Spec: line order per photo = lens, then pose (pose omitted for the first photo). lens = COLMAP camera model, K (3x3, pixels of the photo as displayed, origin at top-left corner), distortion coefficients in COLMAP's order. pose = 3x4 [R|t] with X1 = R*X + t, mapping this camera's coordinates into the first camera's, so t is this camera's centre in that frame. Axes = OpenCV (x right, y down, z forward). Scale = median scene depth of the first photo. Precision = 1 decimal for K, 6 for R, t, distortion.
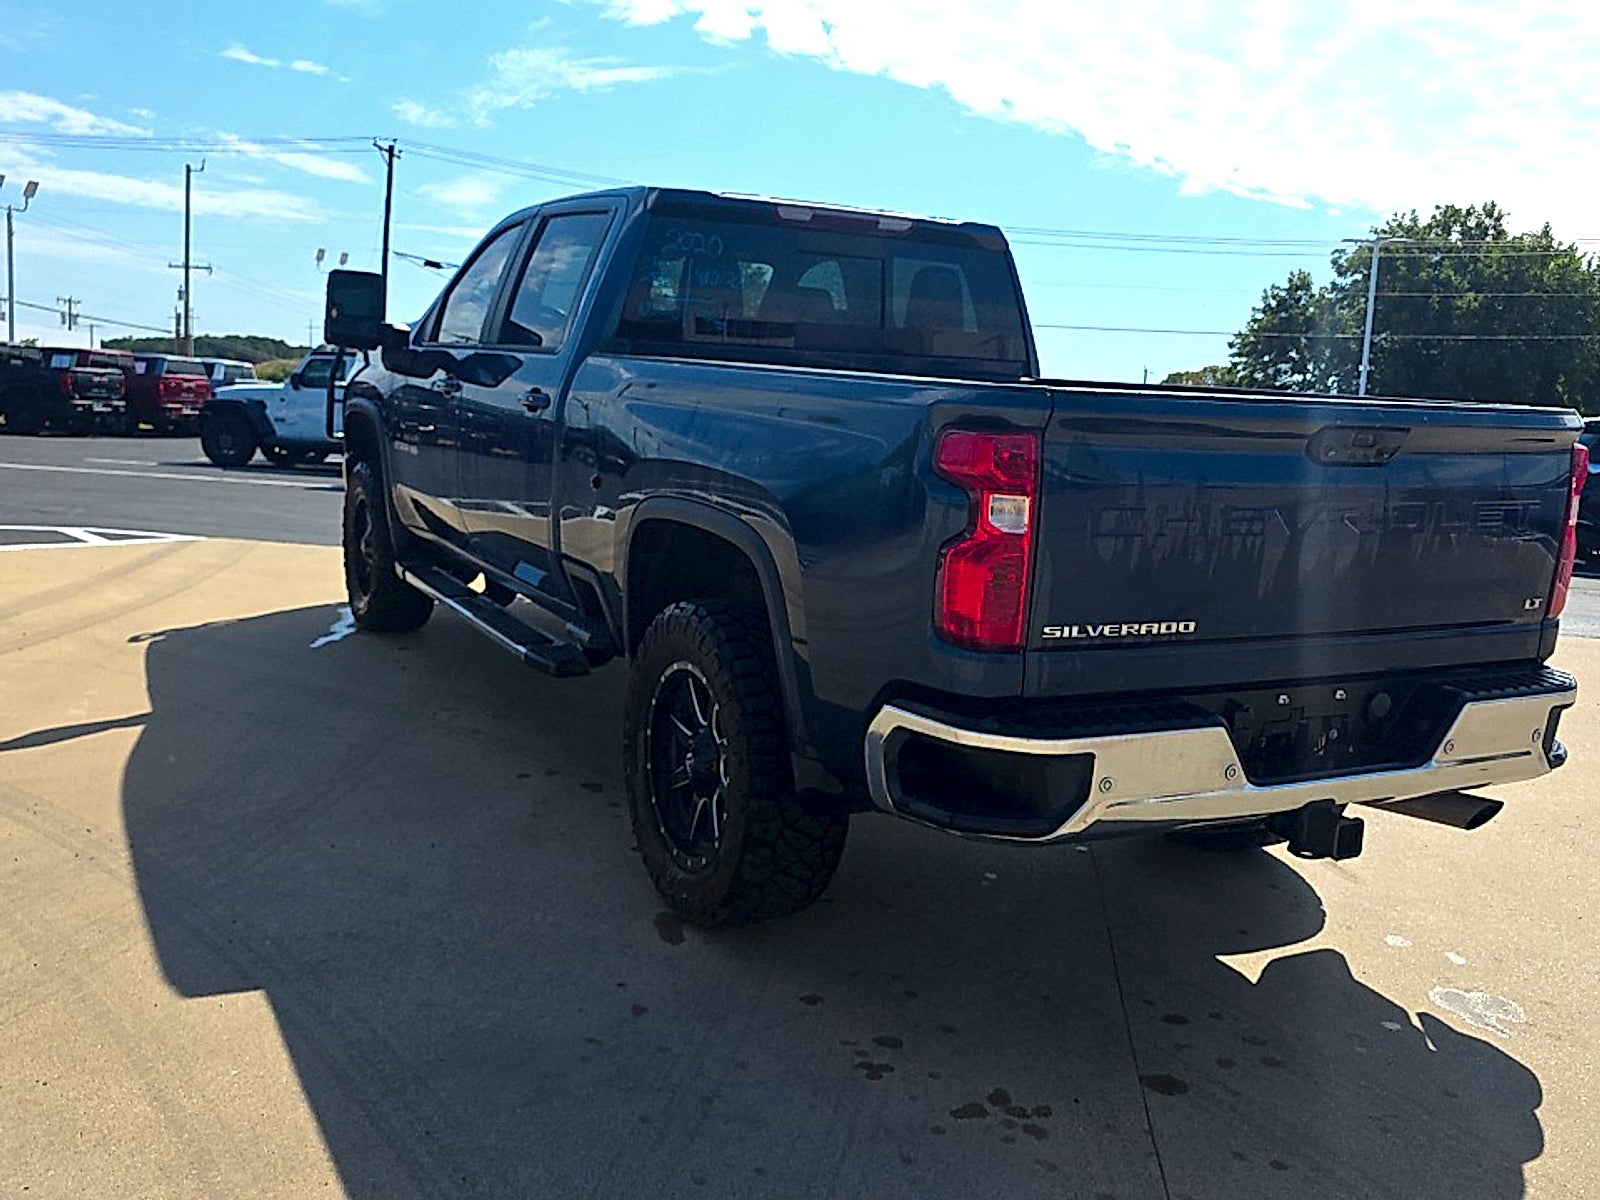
lens RADIAL K [[1440.1, 0, 810.4], [0, 1440.1, 604.3], [0, 0, 1]] dist [0.080278, -0.102959]
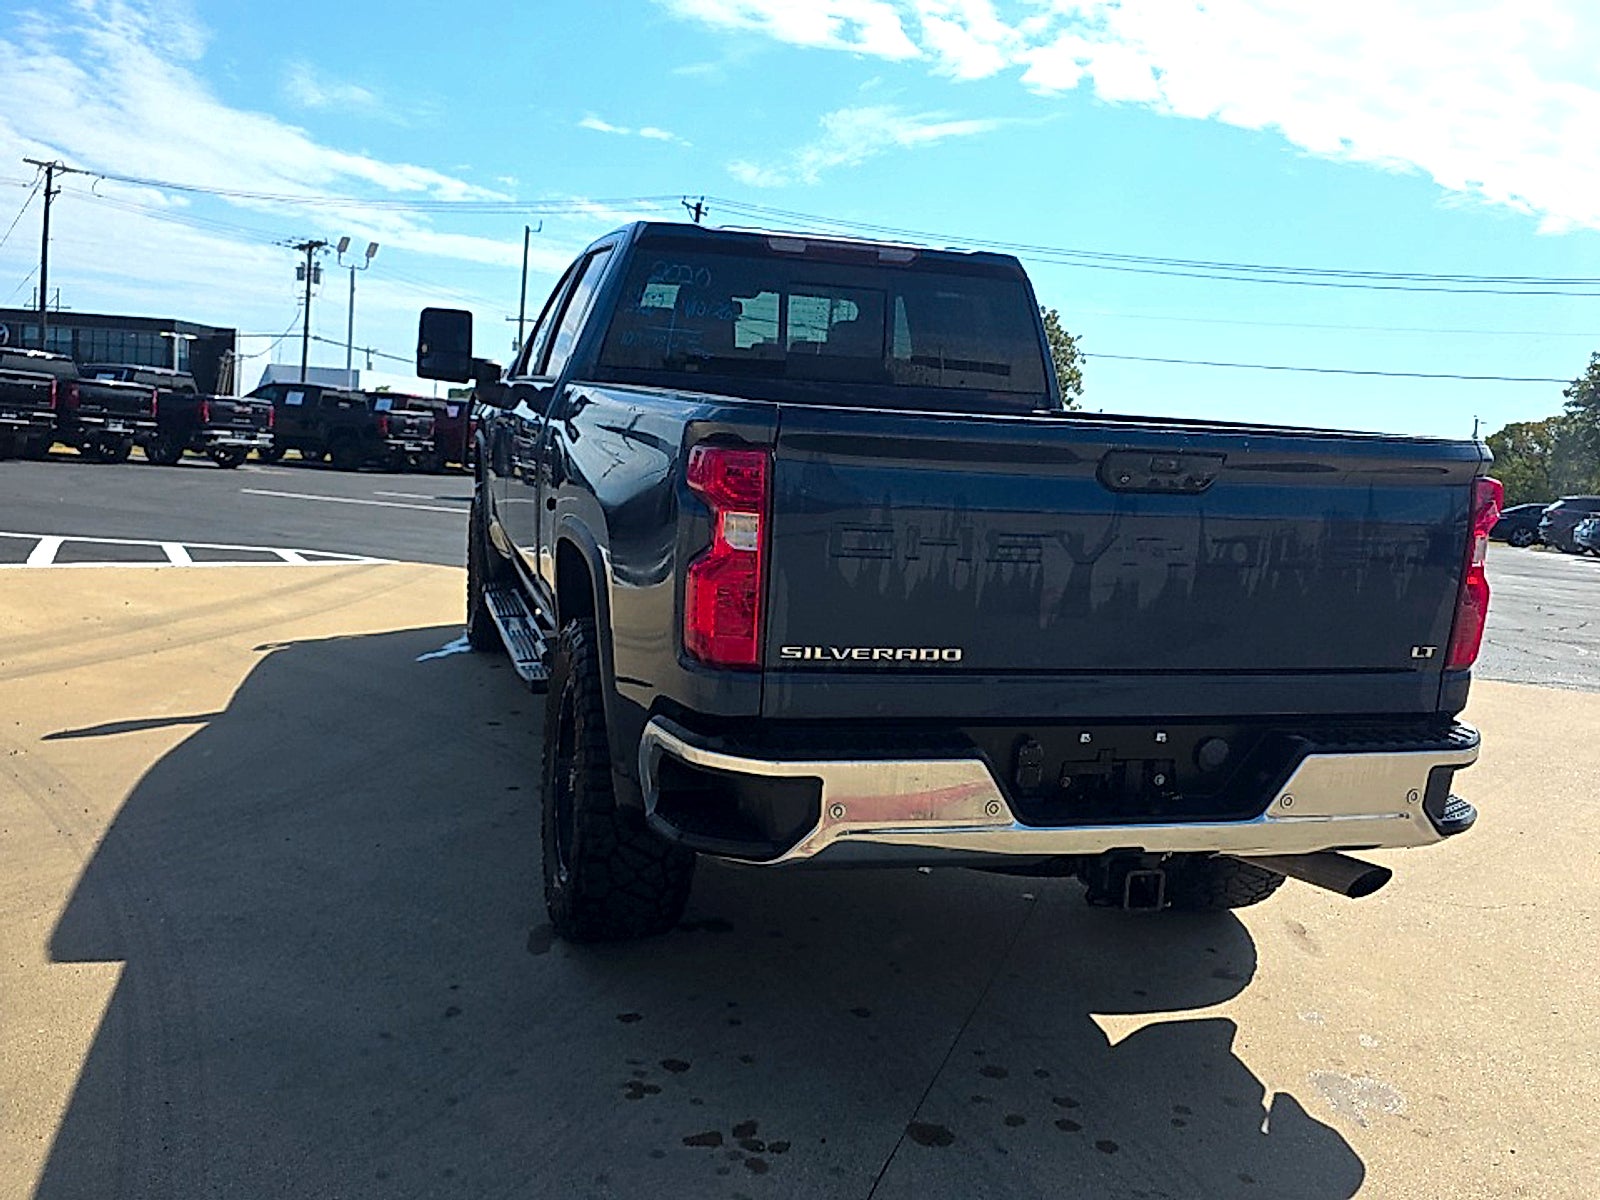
lens RADIAL K [[1440.1, 0, 823.5], [0, 1440.1, 609.1], [0, 0, 1]] dist [0.080278, -0.102959]
pose [[0.978908, 0.033987, -0.201455, 0.206315], [-0.039892, 0.998883, -0.025324, 0.007180], [0.200369, 0.032826, 0.979170, 0.024261]]
